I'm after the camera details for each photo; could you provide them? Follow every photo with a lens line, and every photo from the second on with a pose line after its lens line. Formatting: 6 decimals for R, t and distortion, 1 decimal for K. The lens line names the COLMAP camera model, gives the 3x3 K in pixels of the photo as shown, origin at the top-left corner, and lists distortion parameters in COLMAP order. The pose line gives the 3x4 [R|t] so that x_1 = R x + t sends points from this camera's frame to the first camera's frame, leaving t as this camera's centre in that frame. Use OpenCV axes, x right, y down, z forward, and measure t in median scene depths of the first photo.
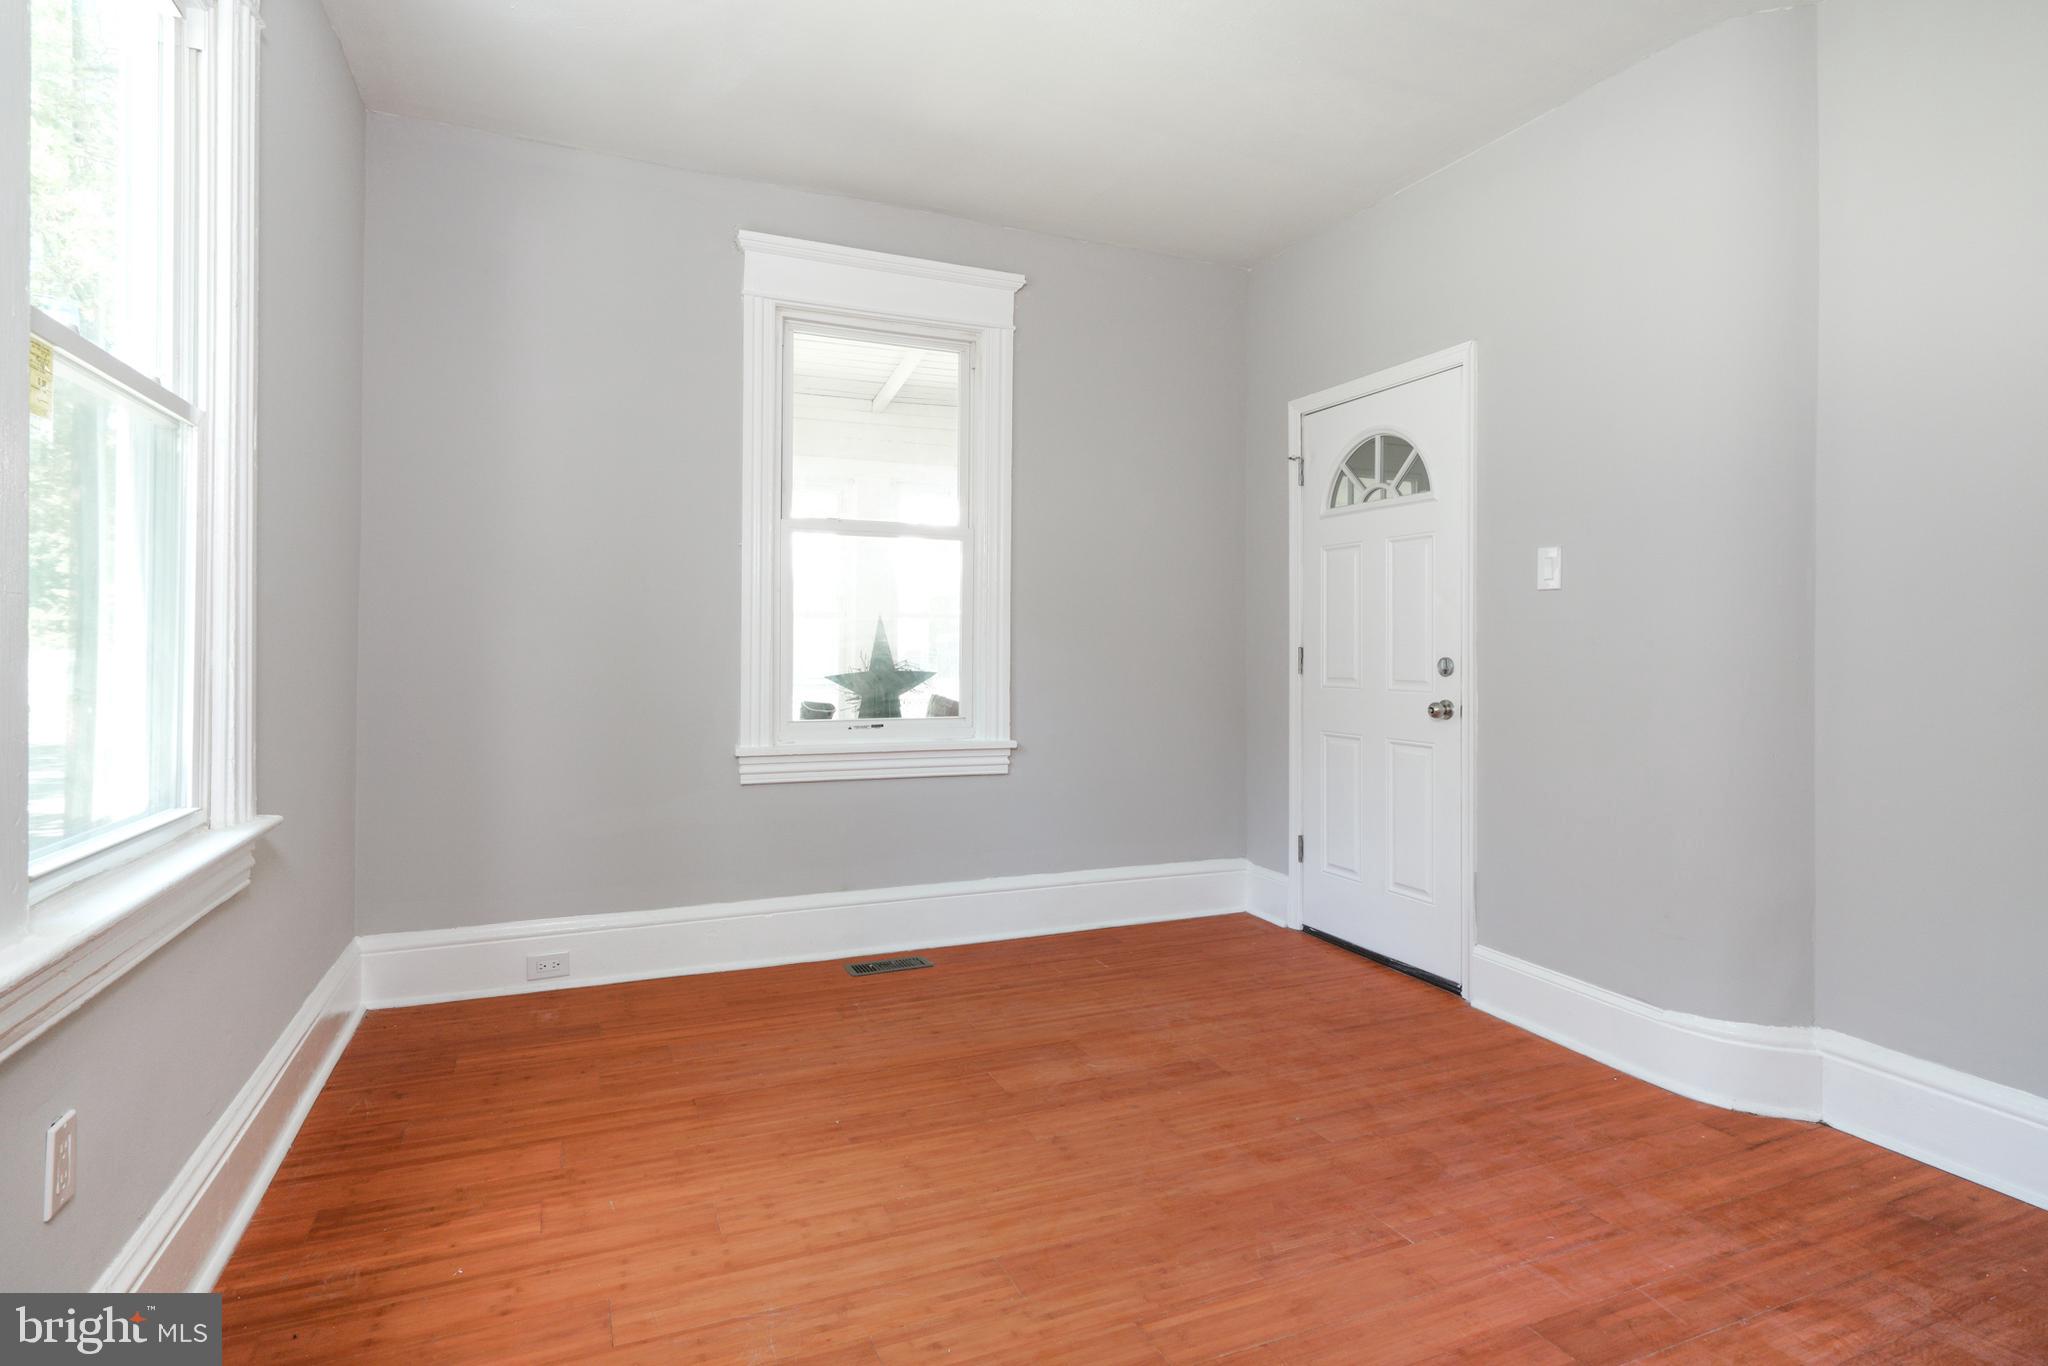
lens RADIAL K [[1054.7, 0, 1016.6], [0, 1054.7, 655.2], [0, 0, 1]] dist [0.004601, 0.000799]
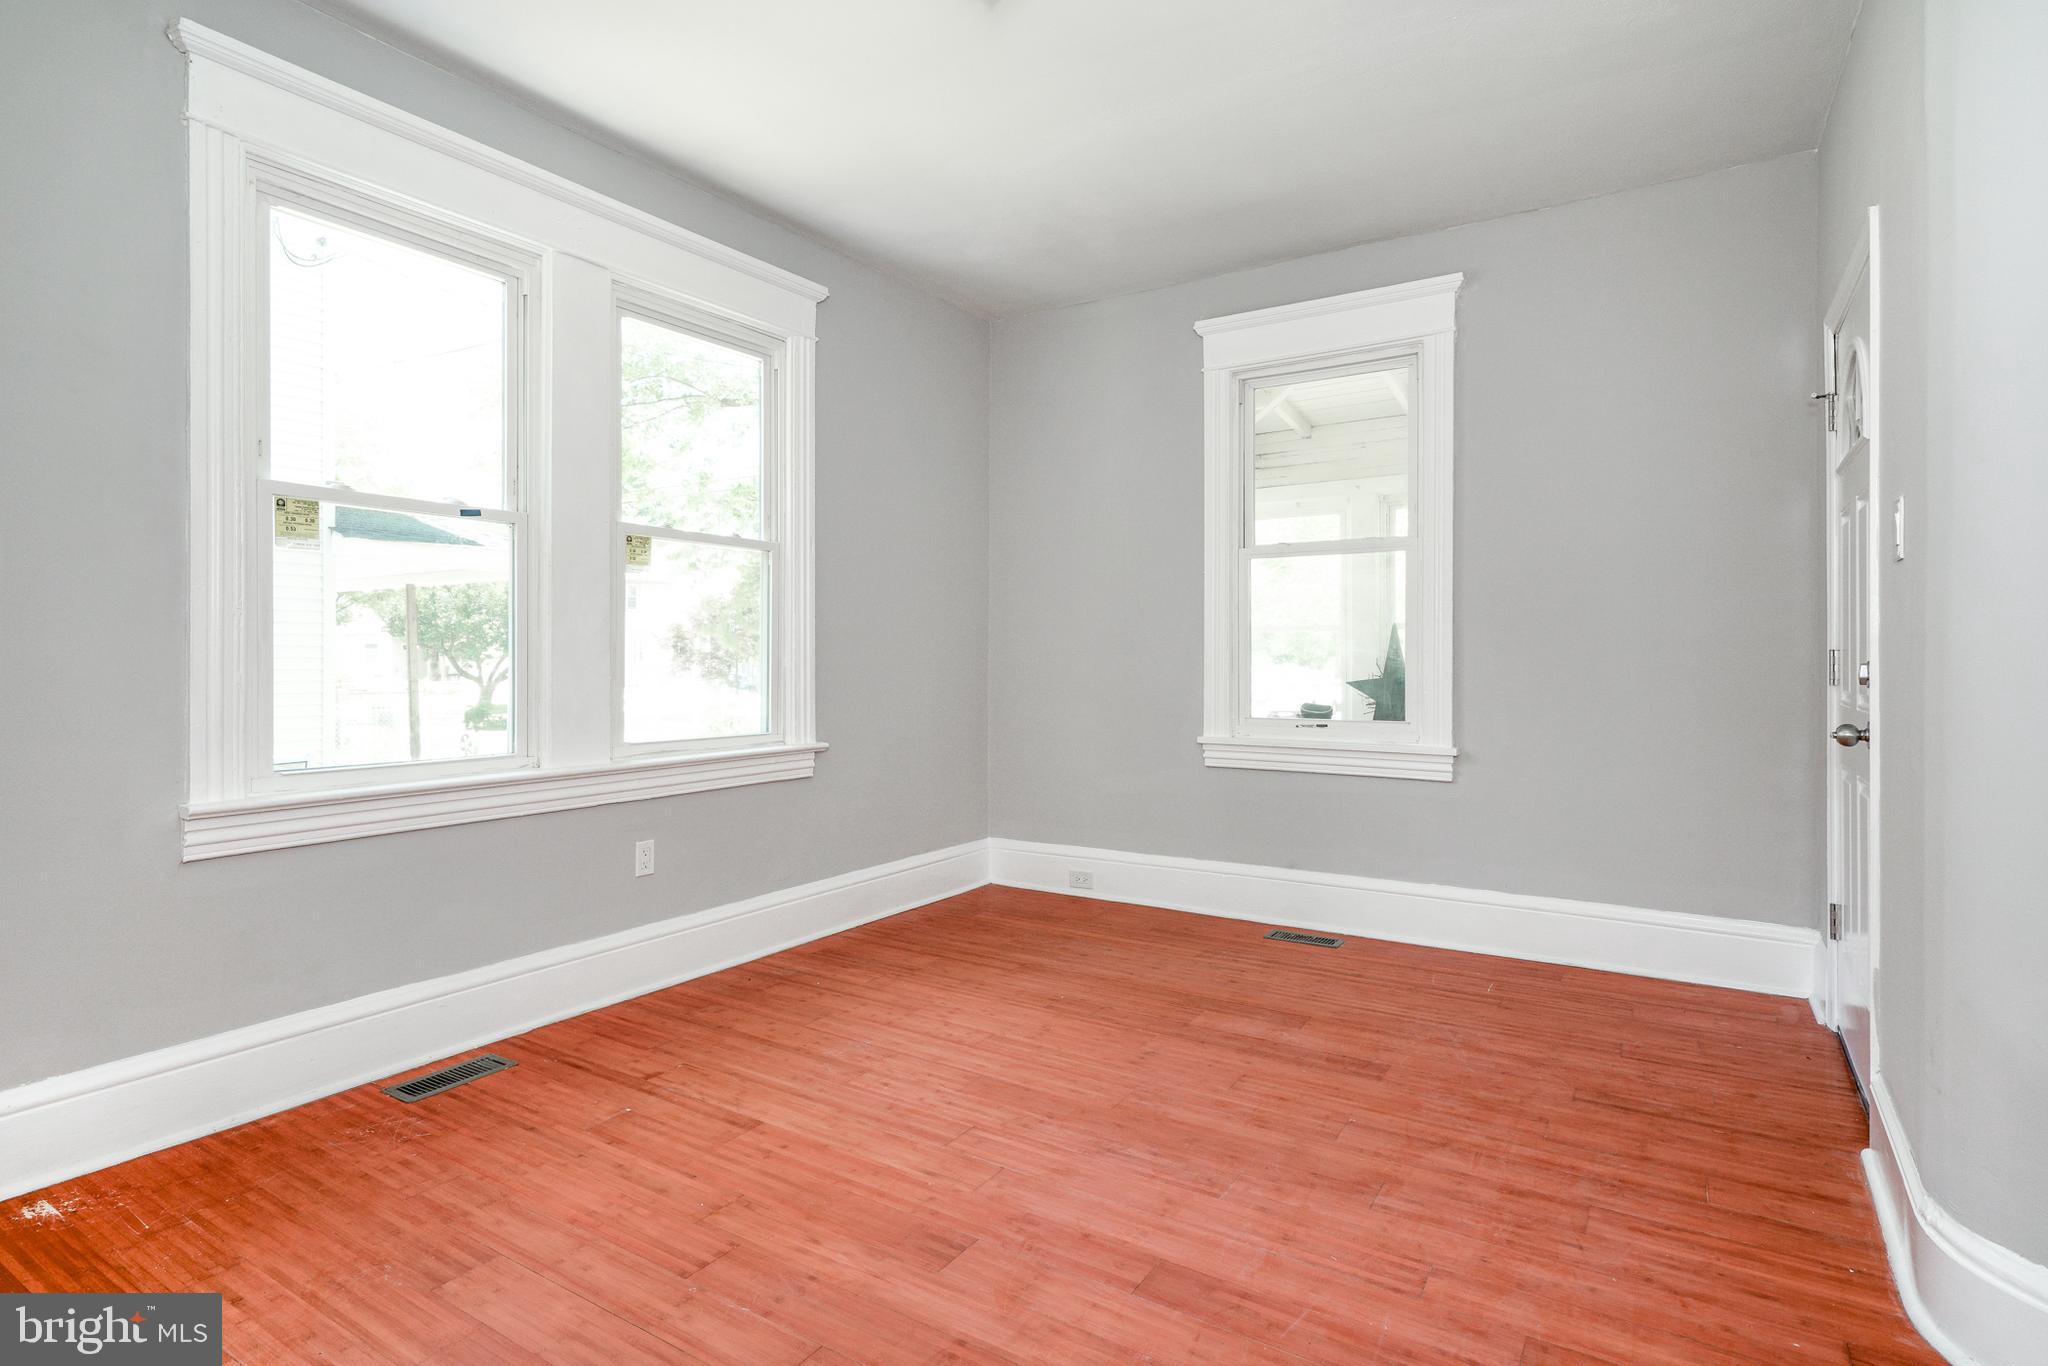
lens RADIAL K [[1054.7, 0, 1026.4], [0, 1054.7, 676.1], [0, 0, 1]] dist [0.004601, 0.000799]
pose [[0.556482, 0.007446, -0.830826, 0.847346], [-0.002026, 0.999969, 0.007605, 0.009767], [0.830857, -0.002549, 0.556480, 0.172190]]
